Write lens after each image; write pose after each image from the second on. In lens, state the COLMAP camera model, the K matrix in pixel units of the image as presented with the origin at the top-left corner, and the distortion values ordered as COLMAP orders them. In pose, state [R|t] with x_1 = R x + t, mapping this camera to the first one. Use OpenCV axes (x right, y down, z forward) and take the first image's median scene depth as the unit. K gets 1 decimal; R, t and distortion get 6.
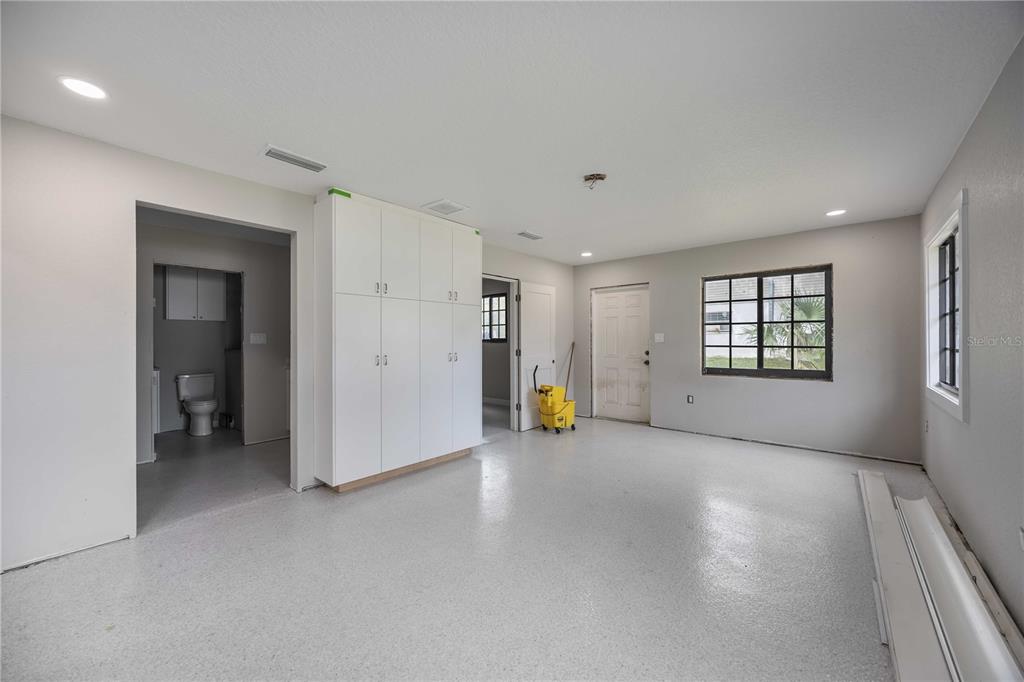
lens RADIAL K [[392.3, 0, 513.7], [0, 392.3, 340.2], [0, 0, 1]] dist [0.002905, 0.000089]
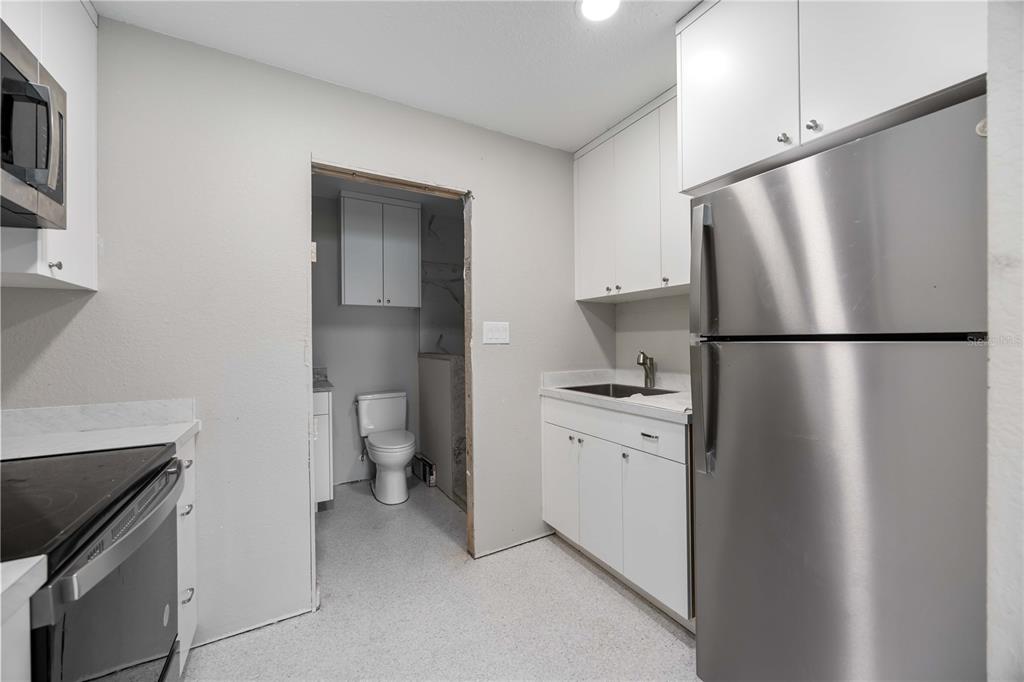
lens RADIAL K [[392.3, 0, 511.2], [0, 392.3, 342.2], [0, 0, 1]] dist [0.002905, 0.000089]
pose [[0.947477, -0.008105, -0.319722, -0.198931], [0.007662, 0.999967, -0.002644, 0.004438], [0.319733, 0.000056, 0.947508, 0.228903]]
